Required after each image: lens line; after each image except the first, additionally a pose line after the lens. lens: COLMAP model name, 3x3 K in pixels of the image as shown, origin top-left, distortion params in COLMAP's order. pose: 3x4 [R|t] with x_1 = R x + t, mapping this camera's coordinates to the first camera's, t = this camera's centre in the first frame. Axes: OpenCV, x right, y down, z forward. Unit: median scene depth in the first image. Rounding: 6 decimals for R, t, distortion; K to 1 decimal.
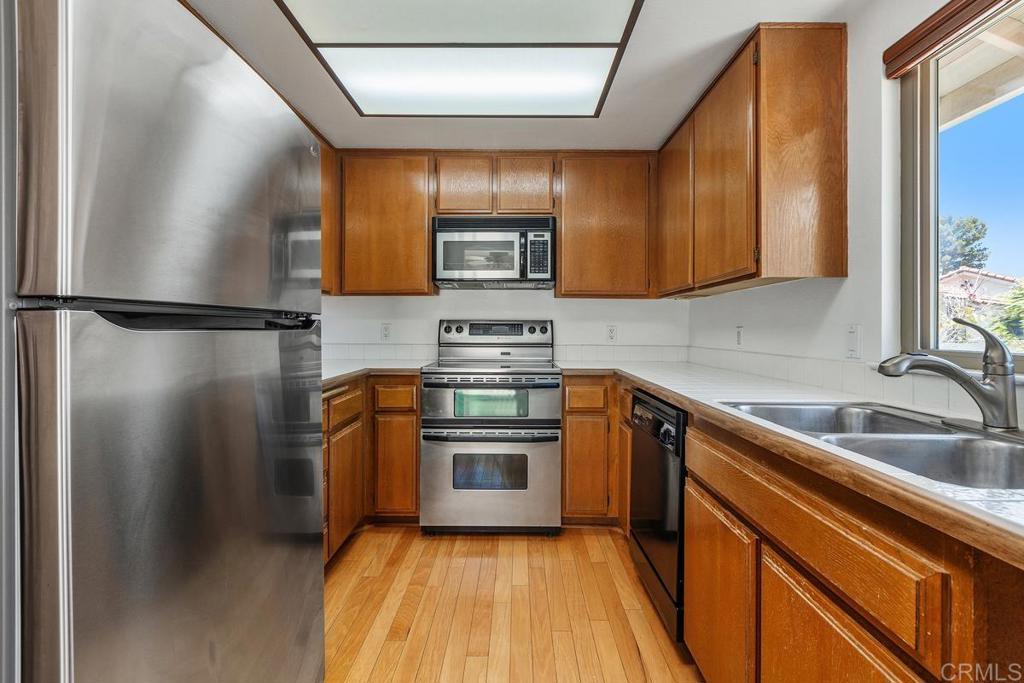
lens RADIAL K [[462.9, 0, 516.1], [0, 462.9, 330.3], [0, 0, 1]] dist [0.001076, 0.000171]
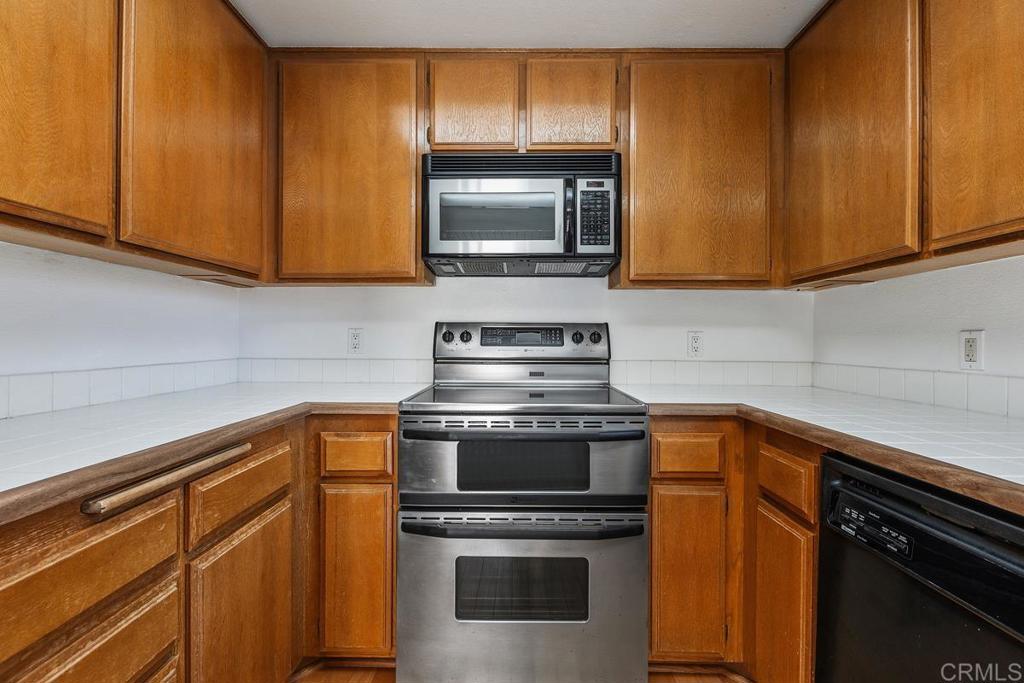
lens RADIAL K [[453.4, 0, 512.0], [0, 453.4, 341.5], [0, 0, 1]] dist [0.001560, 0.000116]
pose [[0.999904, -0.000168, -0.013872, -0.052889], [0.000130, 0.999996, -0.002677, 0.006538], [0.013872, 0.002675, 0.999900, 0.395530]]
